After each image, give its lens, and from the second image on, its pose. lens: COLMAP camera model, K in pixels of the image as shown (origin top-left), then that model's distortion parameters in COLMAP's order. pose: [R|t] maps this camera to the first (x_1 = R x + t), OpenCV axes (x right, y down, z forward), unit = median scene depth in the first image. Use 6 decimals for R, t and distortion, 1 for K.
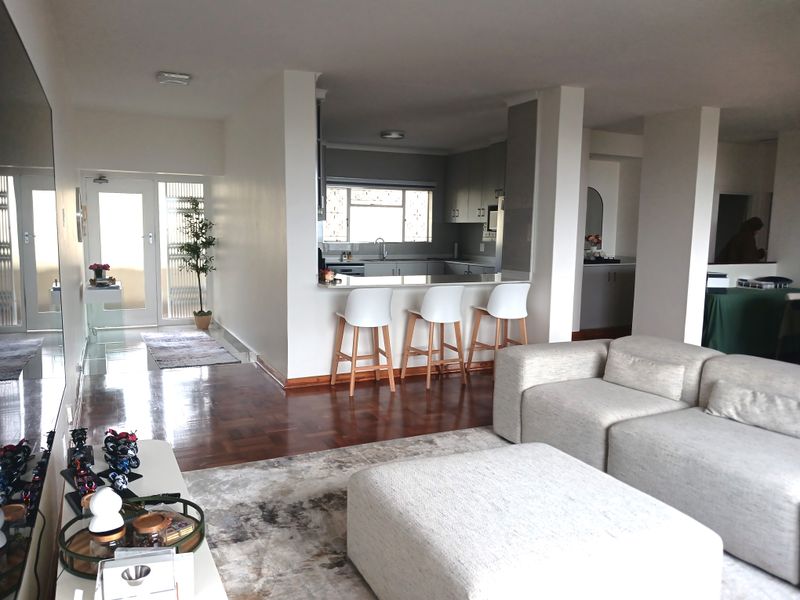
lens RADIAL K [[637.0, 0, 389.2], [0, 637.0, 321.5], [0, 0, 1]] dist [0.008088, -0.032651]
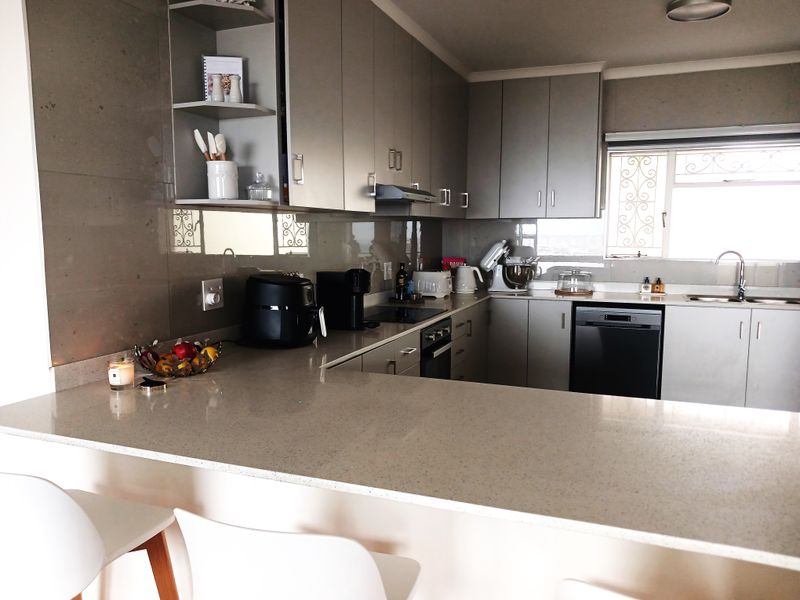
lens RADIAL K [[637.0, 0, 398.2], [0, 637.0, 295.1], [0, 0, 1]] dist [0.008088, -0.032651]
pose [[0.714361, 0.068878, -0.696380, 0.159152], [-0.080421, 0.996631, 0.016077, -0.099338], [0.695141, 0.044519, 0.717494, 0.563492]]
